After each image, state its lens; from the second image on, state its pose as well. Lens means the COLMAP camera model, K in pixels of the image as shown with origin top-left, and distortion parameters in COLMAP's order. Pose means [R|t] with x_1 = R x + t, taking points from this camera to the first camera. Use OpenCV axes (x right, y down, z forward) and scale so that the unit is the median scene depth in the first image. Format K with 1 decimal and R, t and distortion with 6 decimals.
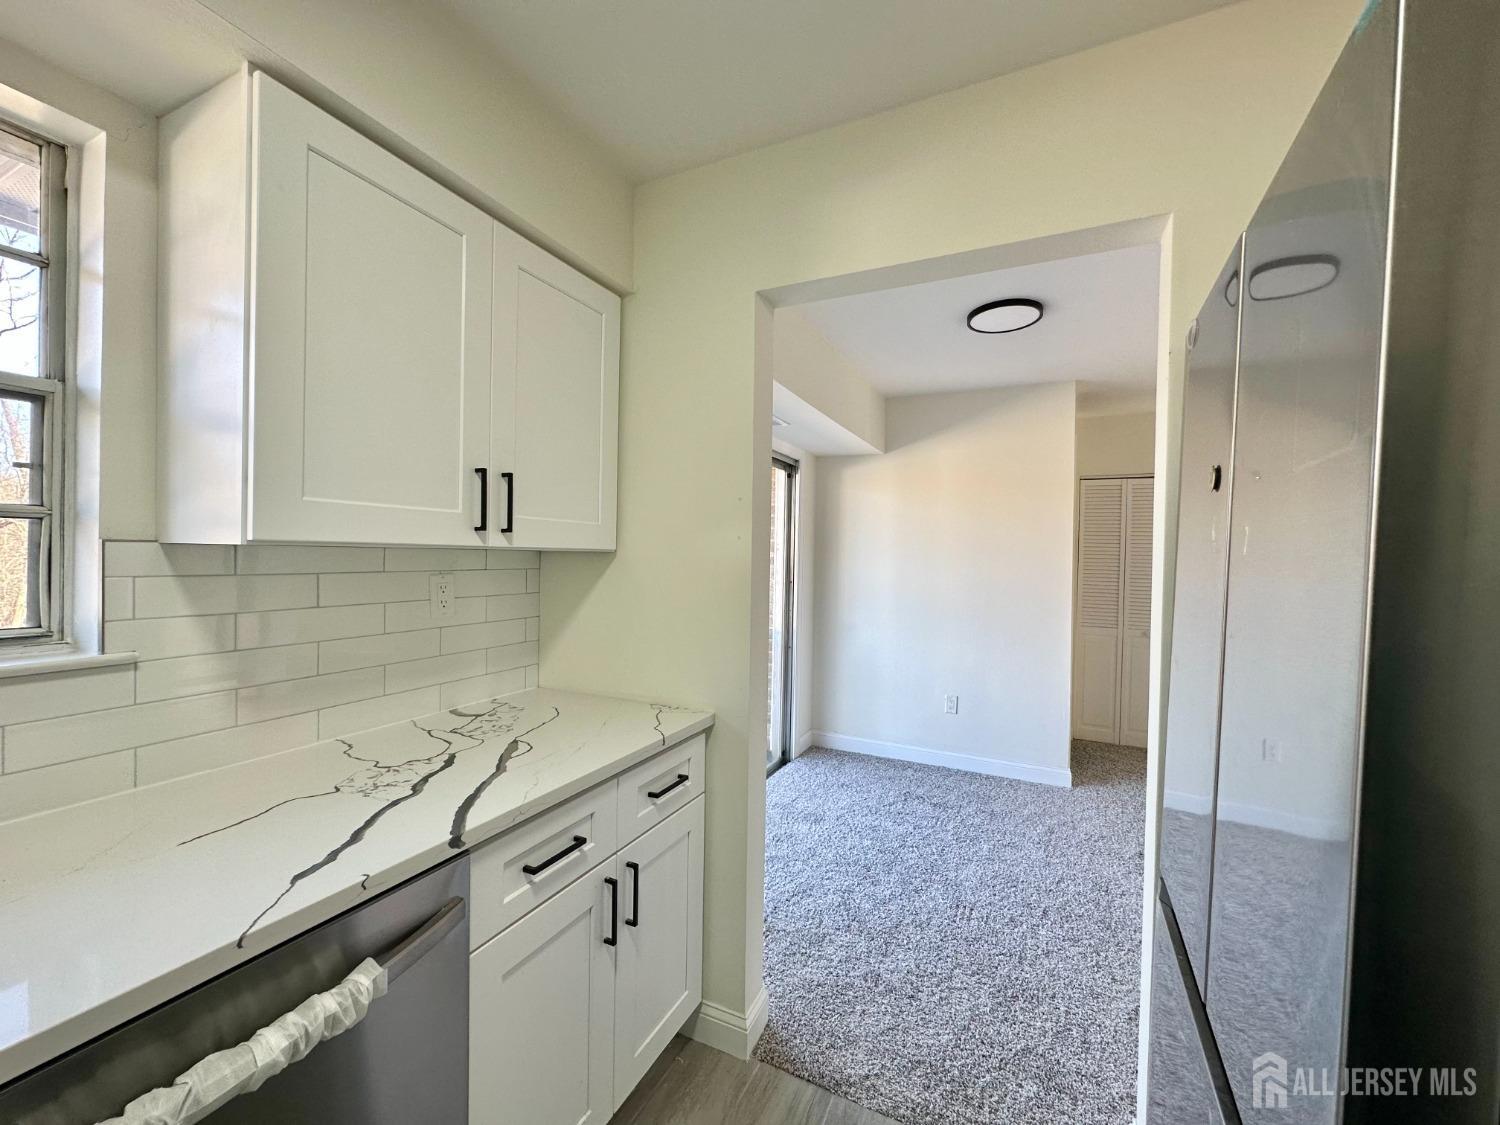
lens RADIAL K [[597.8, 0, 751.0], [0, 597.8, 561.4], [0, 0, 1]] dist [-0.004807, 0.000848]
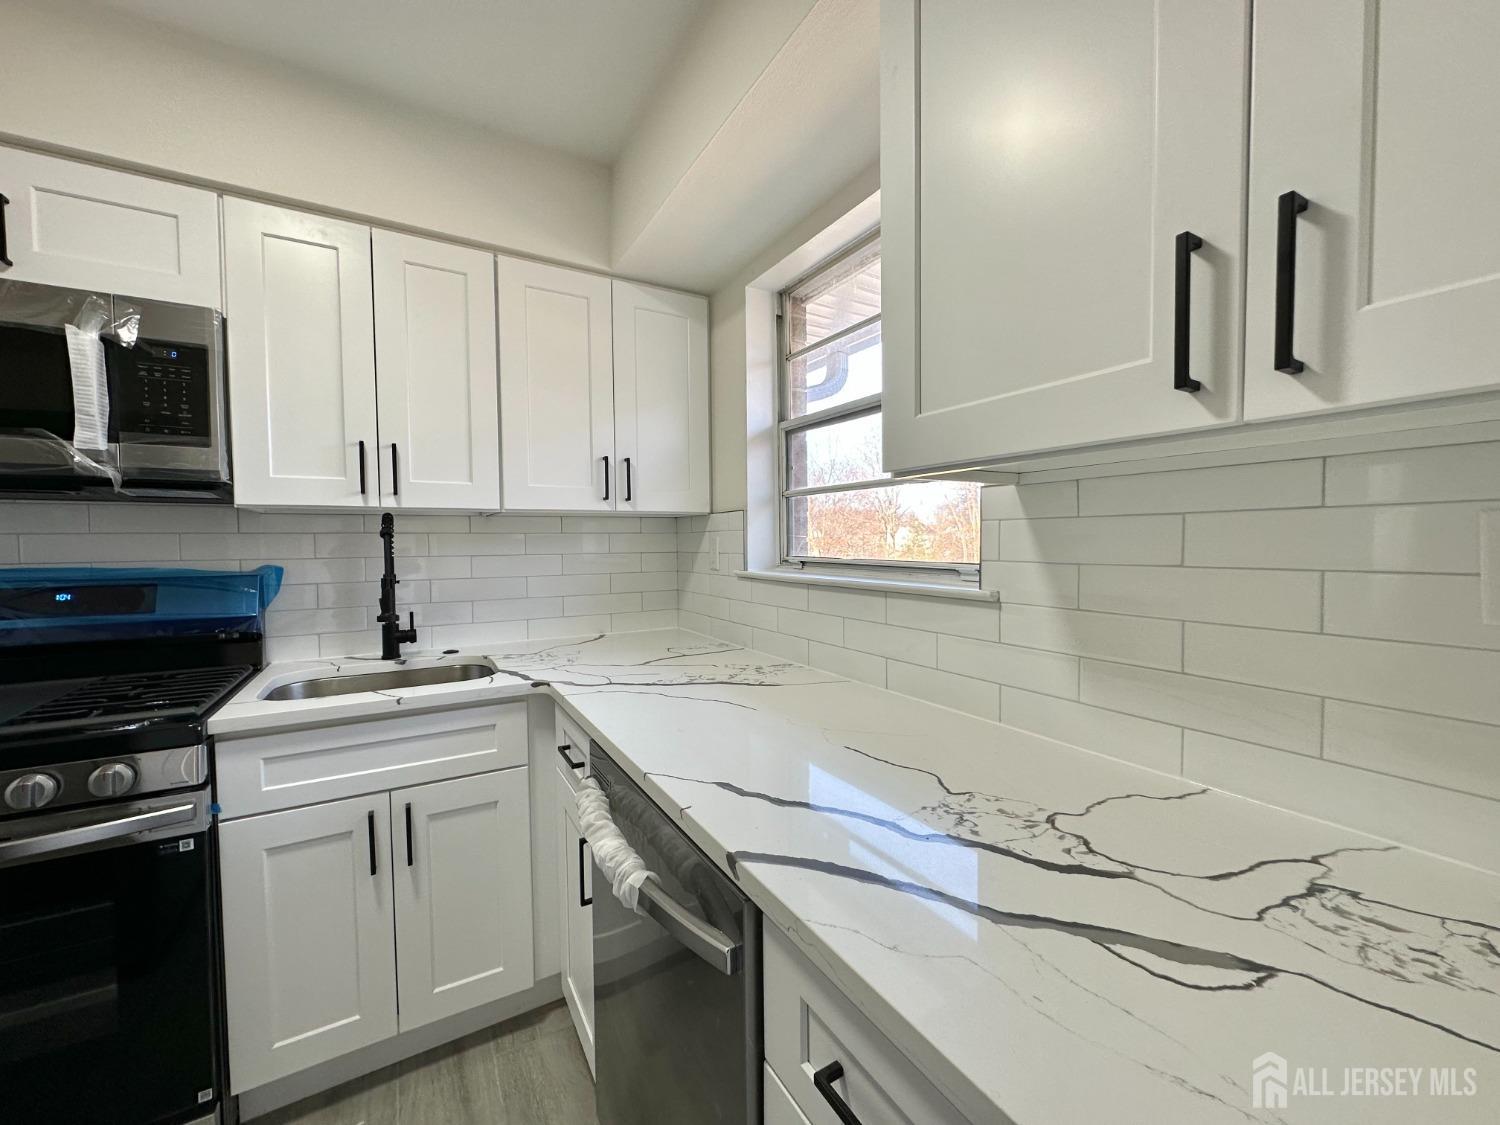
lens RADIAL K [[597.8, 0, 751.0], [0, 597.8, 561.4], [0, 0, 1]] dist [-0.004807, 0.000848]
pose [[-0.559093, 0.014437, -0.828979, 0.063506], [-0.011738, 0.999610, 0.025326, 0.068713], [0.829022, 0.023890, -0.558706, 1.091542]]
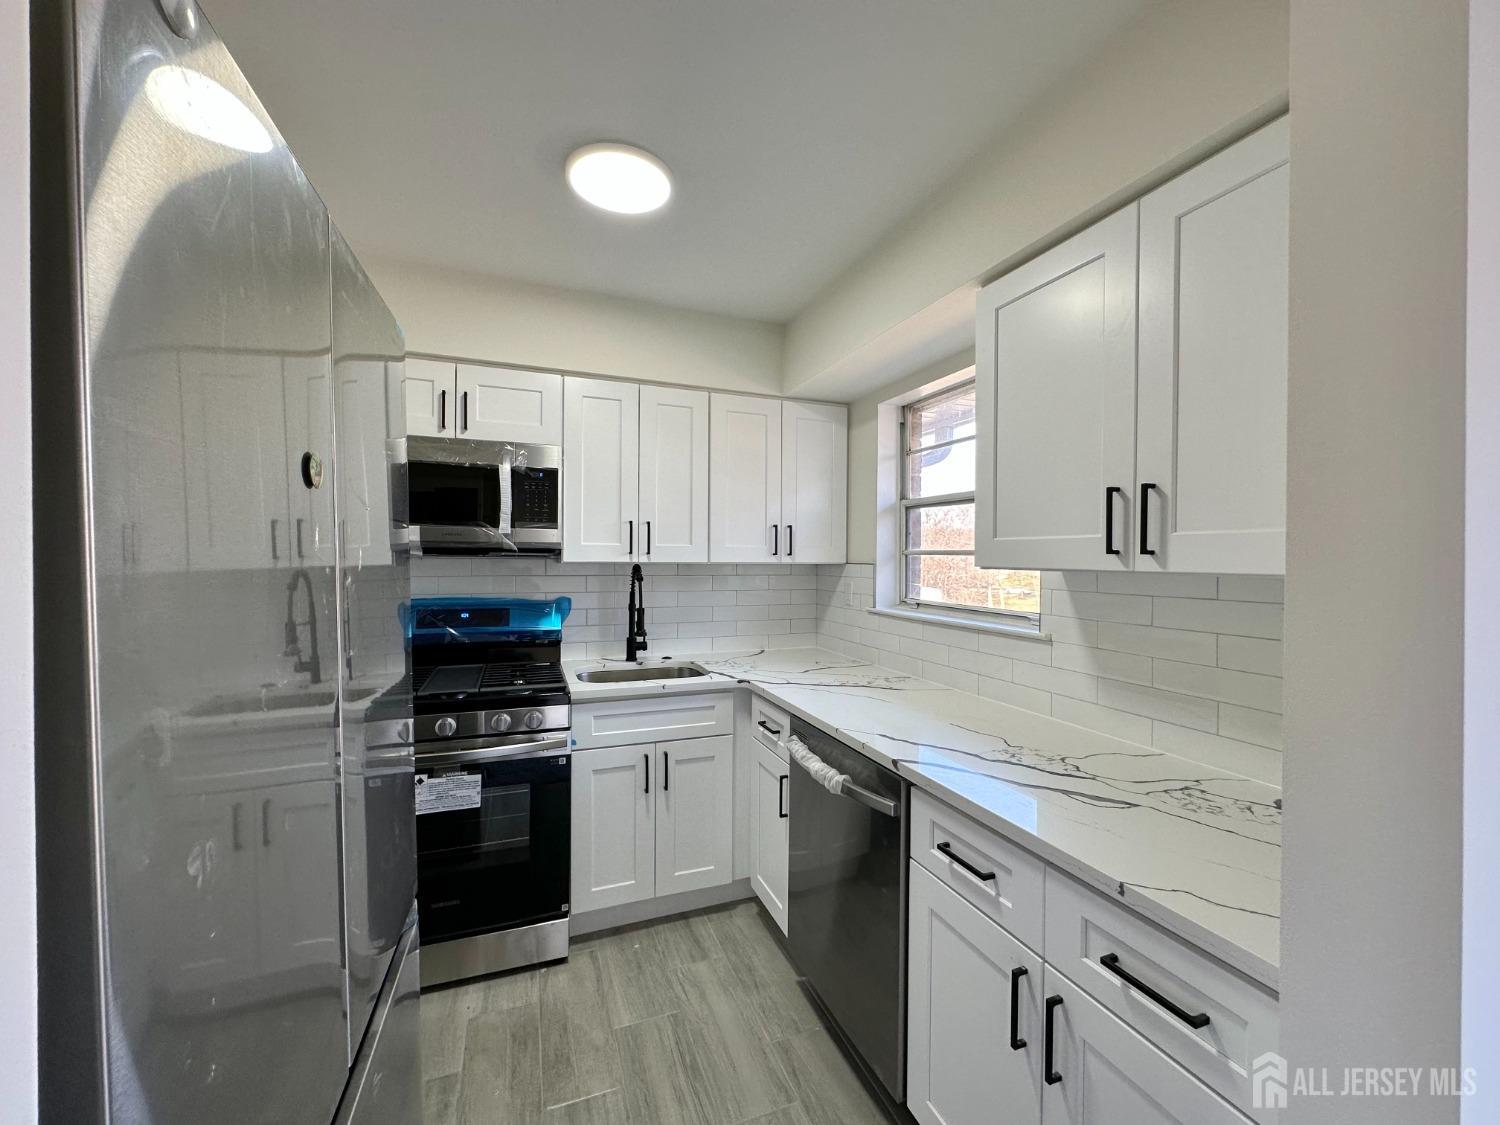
lens RADIAL K [[597.8, 0, 751.0], [0, 597.8, 561.4], [0, 0, 1]] dist [-0.004807, 0.000848]
pose [[-0.683028, -0.021155, -0.730086, 0.671687], [-0.030017, 0.999549, -0.000880, -0.022590], [0.729775, 0.021313, -0.683355, 1.357770]]
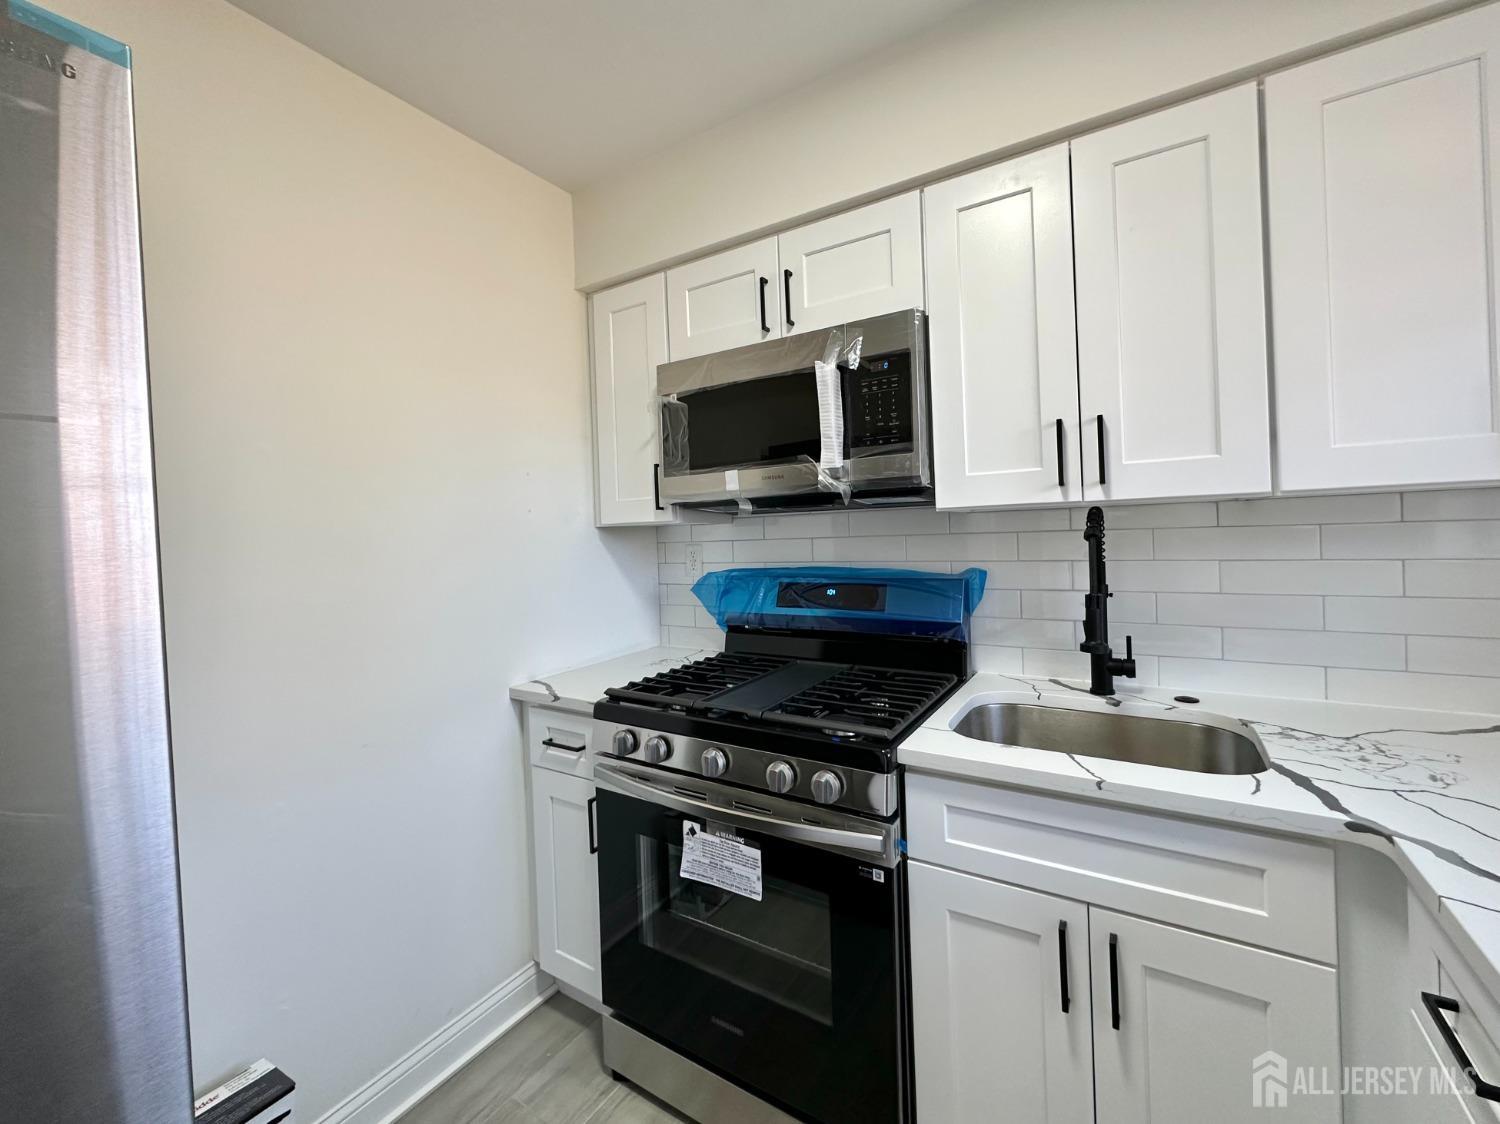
lens RADIAL K [[618.7, 0, 753.2], [0, 618.7, 534.9], [0, 0, 1]] dist [-0.003944, 0.000104]
pose [[-0.993614, 0.017297, 0.111497, -0.139159], [0.019832, 0.999568, 0.021674, 0.013443], [-0.111074, 0.023747, -0.993528, 0.764522]]
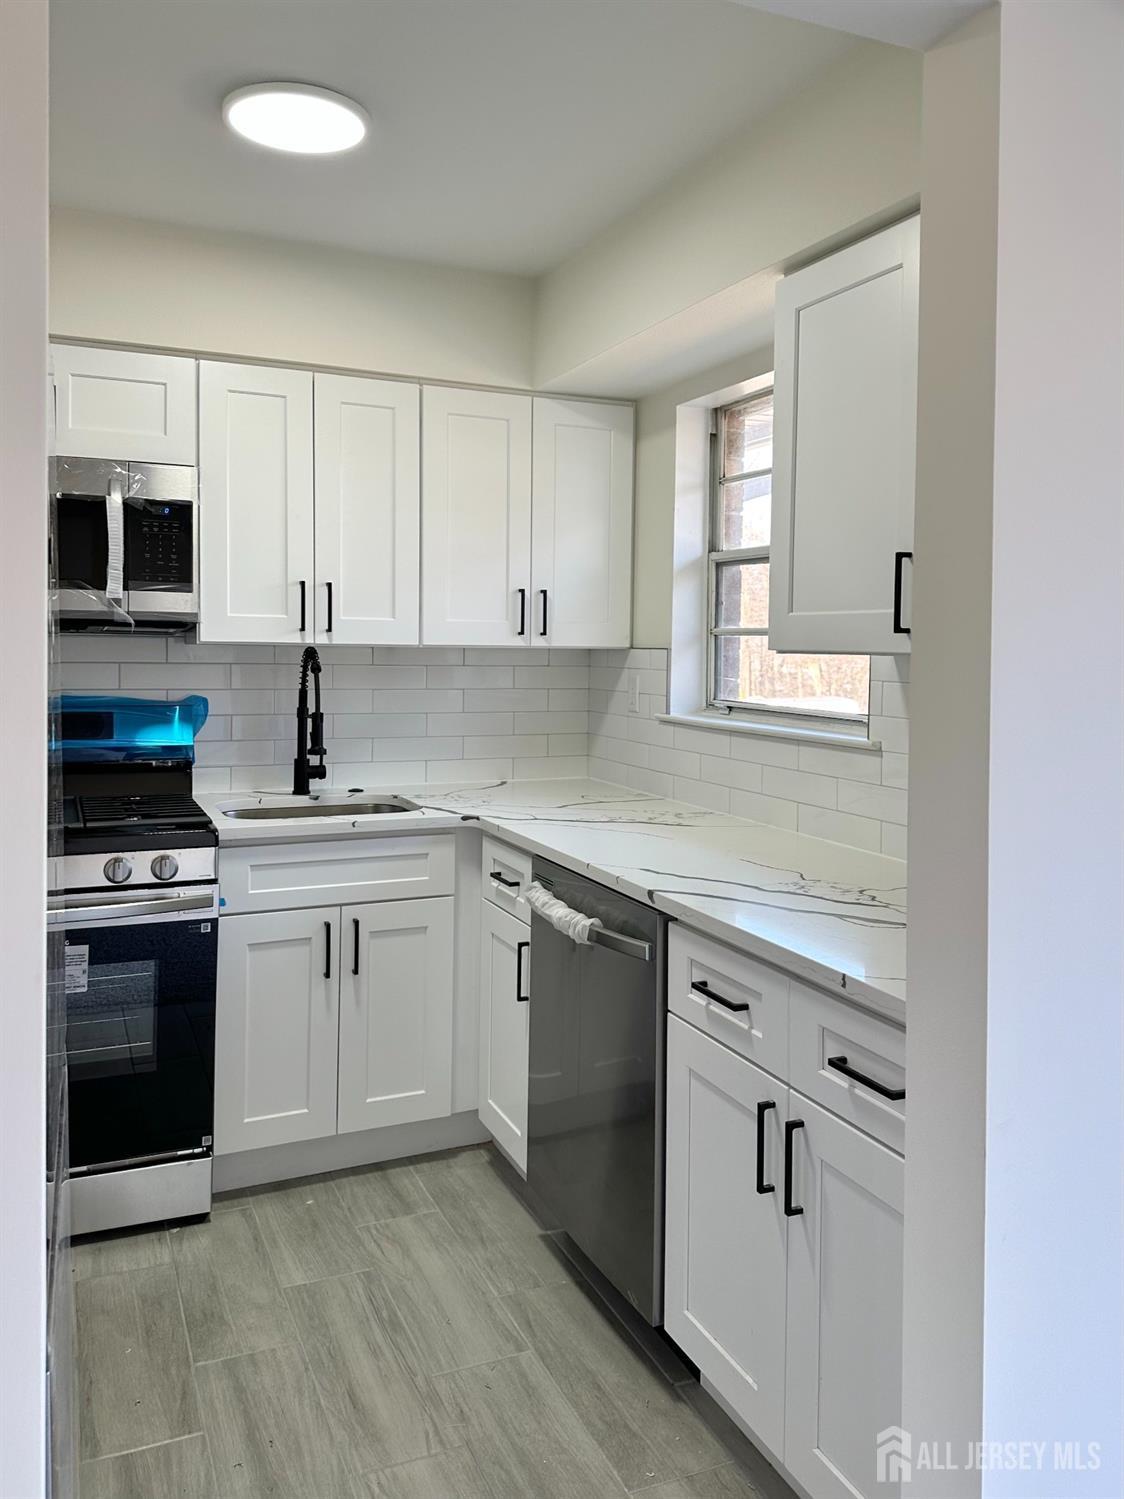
lens RADIAL K [[1139.0, 0, 550.8], [0, 1139.0, 677.3], [0, 0, 1]] dist [0.153901, -0.208758]
pose [[-0.653998, -0.005647, -0.756475, 1.076233], [-0.034663, 0.999146, 0.022509, -0.010942], [0.755701, 0.040942, -0.653635, 1.811851]]
